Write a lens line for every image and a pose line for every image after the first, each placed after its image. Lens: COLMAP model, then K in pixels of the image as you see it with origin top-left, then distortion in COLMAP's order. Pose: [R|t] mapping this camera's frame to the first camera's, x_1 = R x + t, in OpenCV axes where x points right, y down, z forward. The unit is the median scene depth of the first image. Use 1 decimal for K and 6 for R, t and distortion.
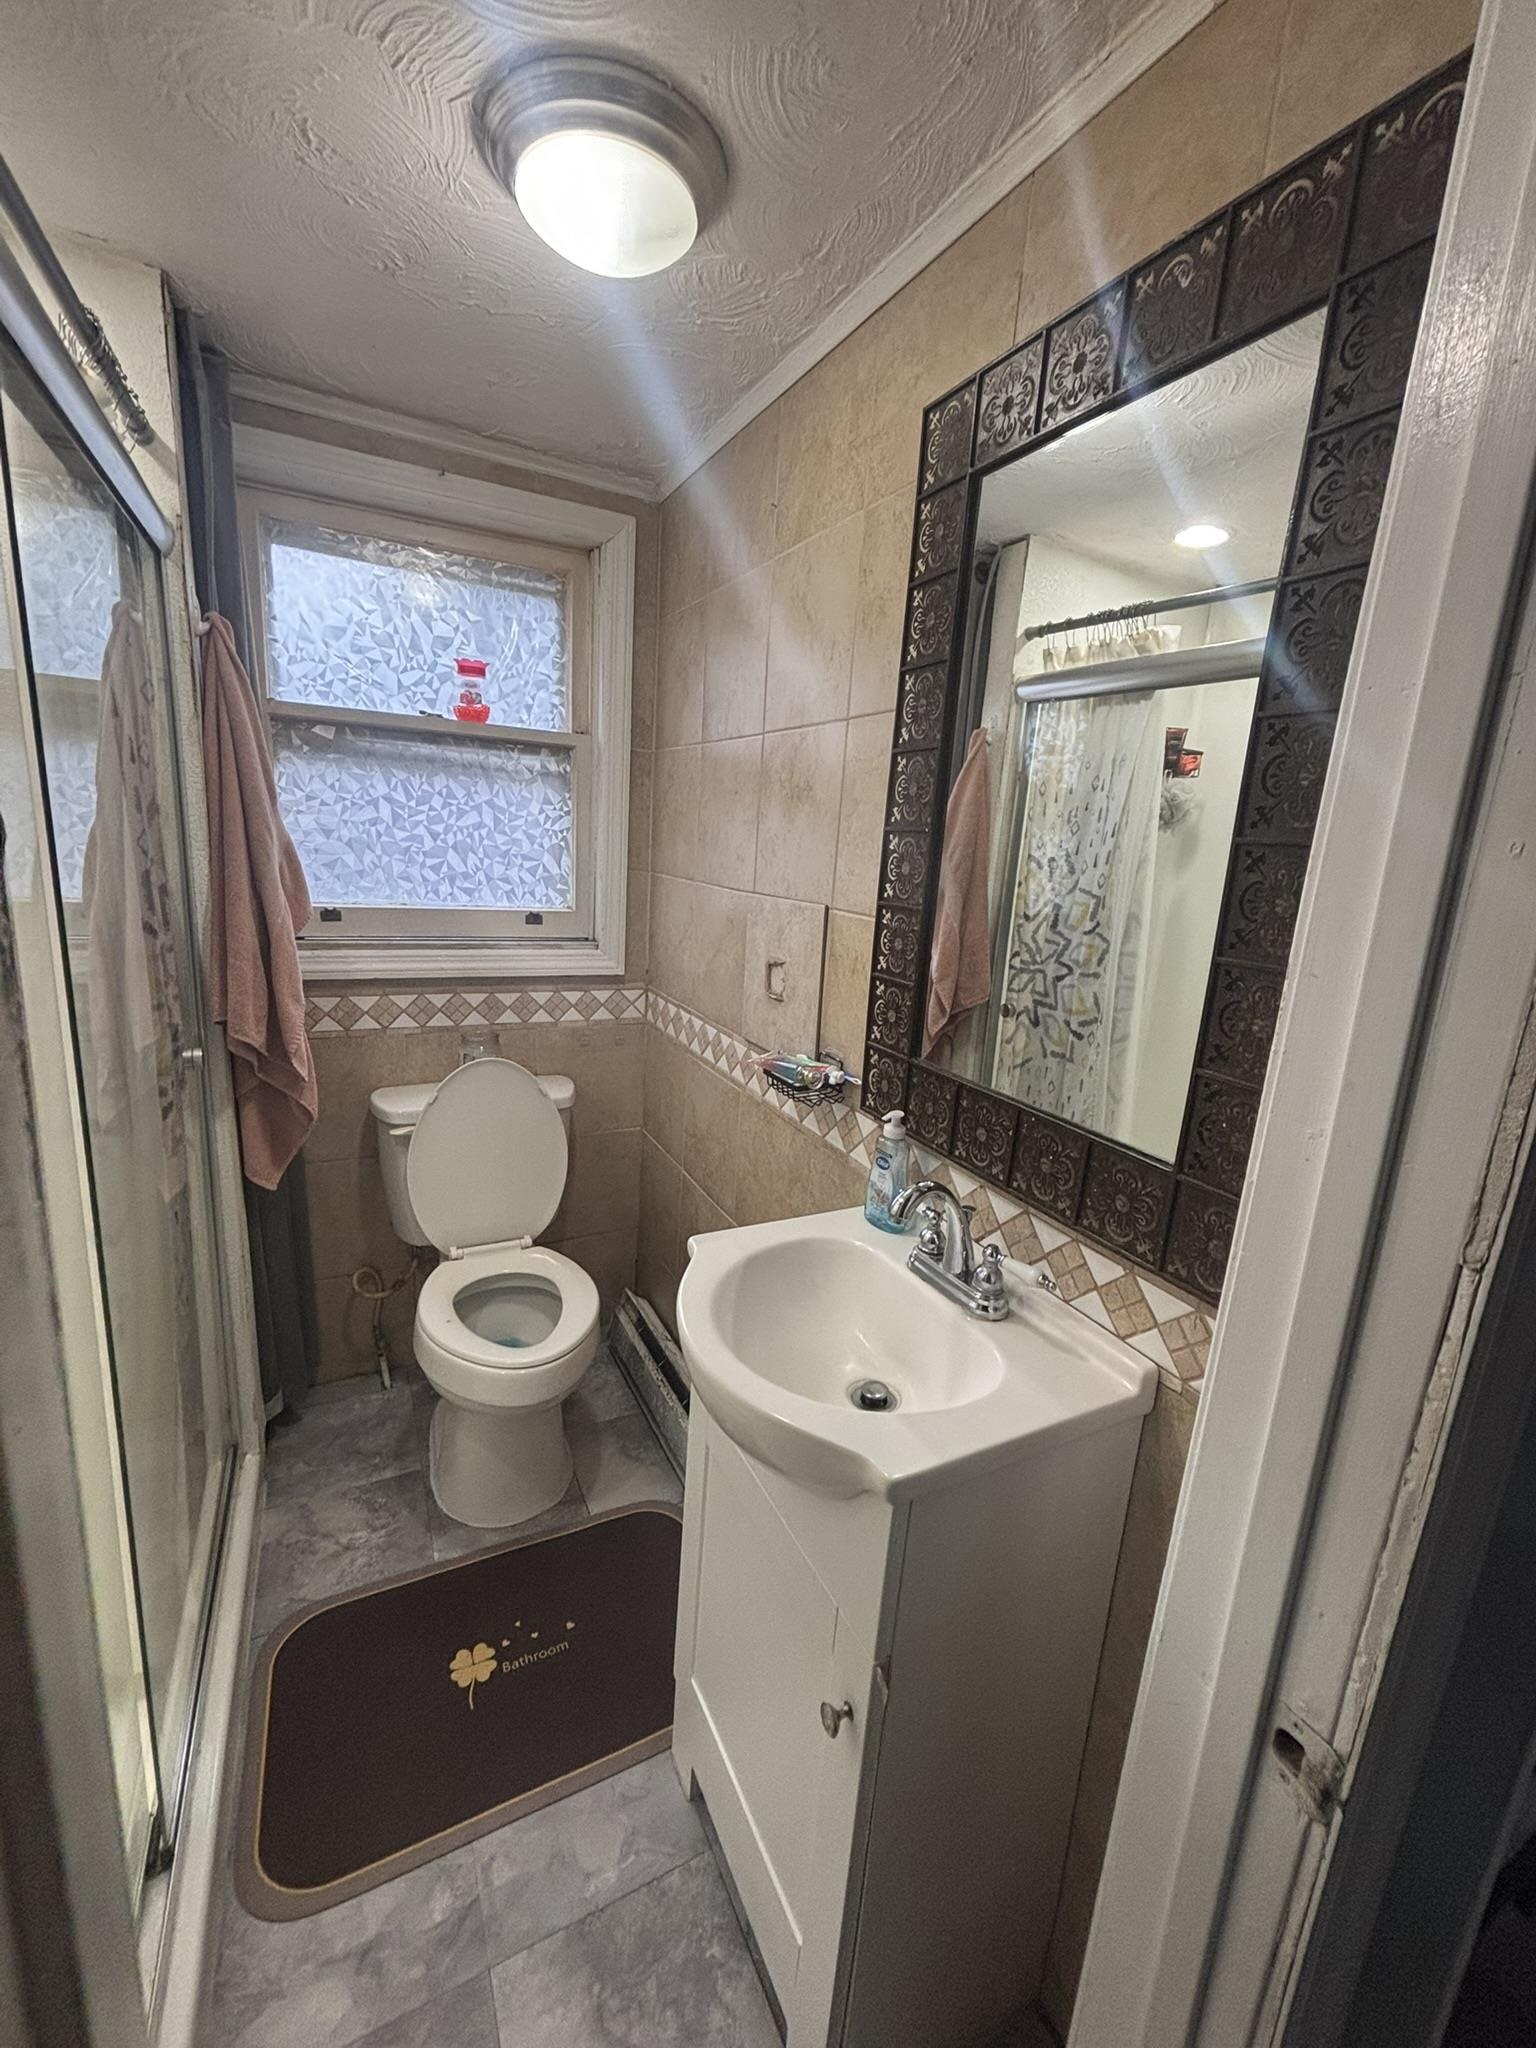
lens RADIAL K [[841.8, 0, 768.0], [0, 841.8, 1024.0], [0, 0, 1]] dist [0.000221, 0.000309]
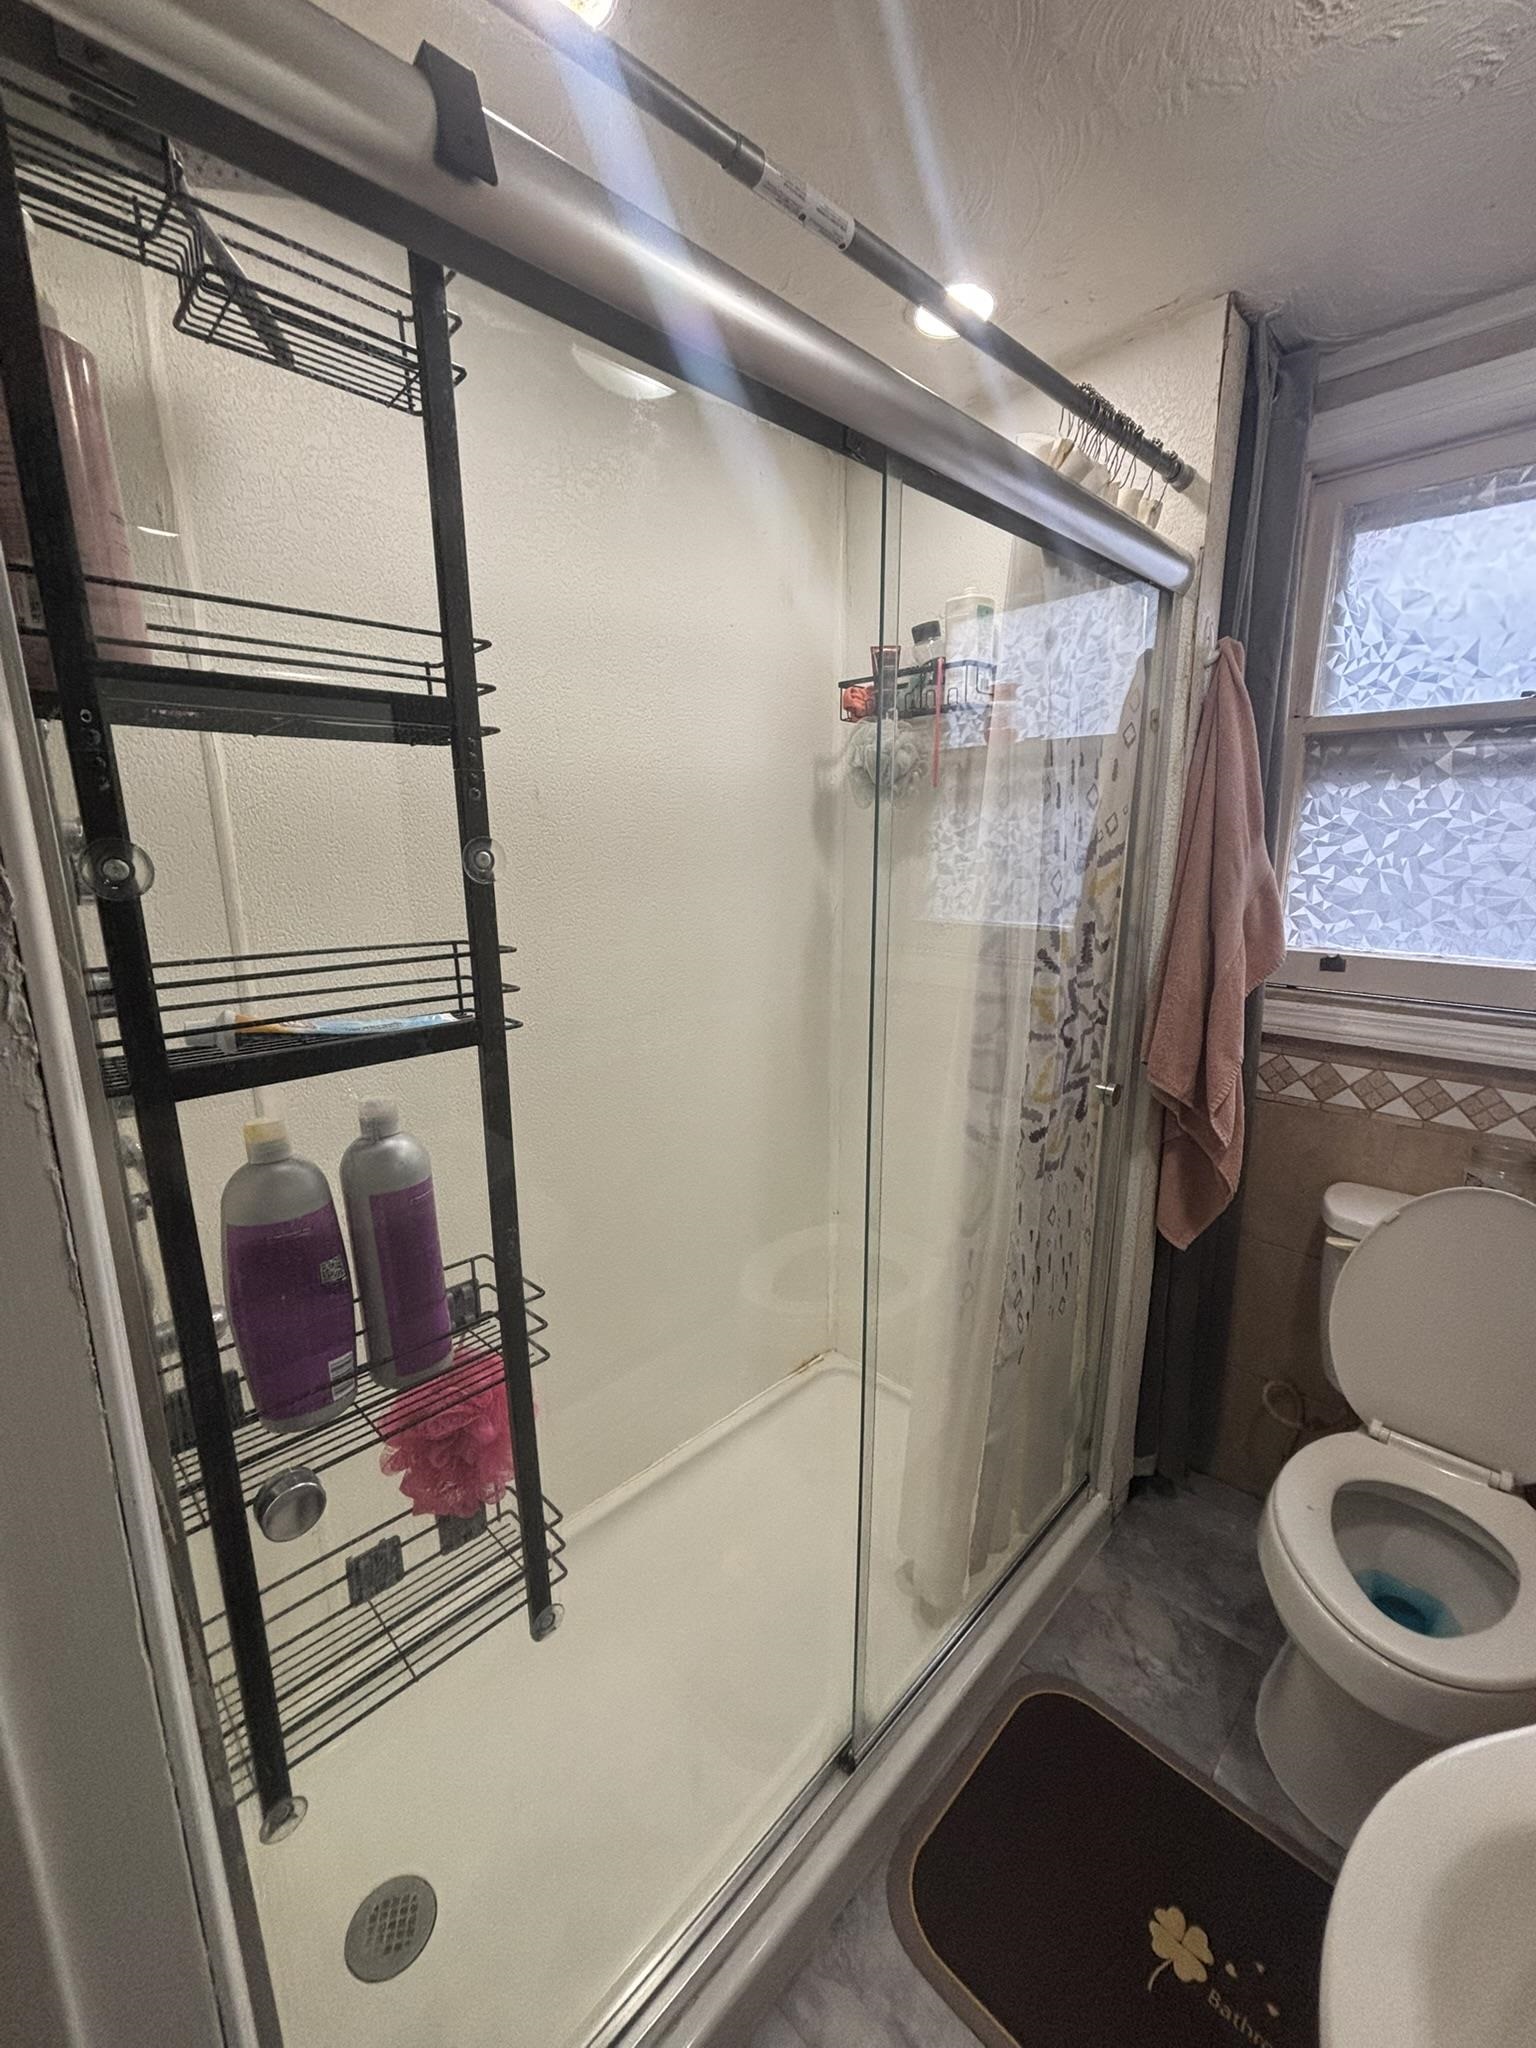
lens RADIAL K [[826.1, 0, 770.8], [0, 826.1, 1028.0], [0, 0, 1]] dist [-0.000941, 0.000035]
pose [[0.310543, 0.144481, -0.939515, 0.092862], [-0.181593, 0.979195, 0.090560, -0.041776], [0.933053, 0.142487, 0.330319, 0.225323]]
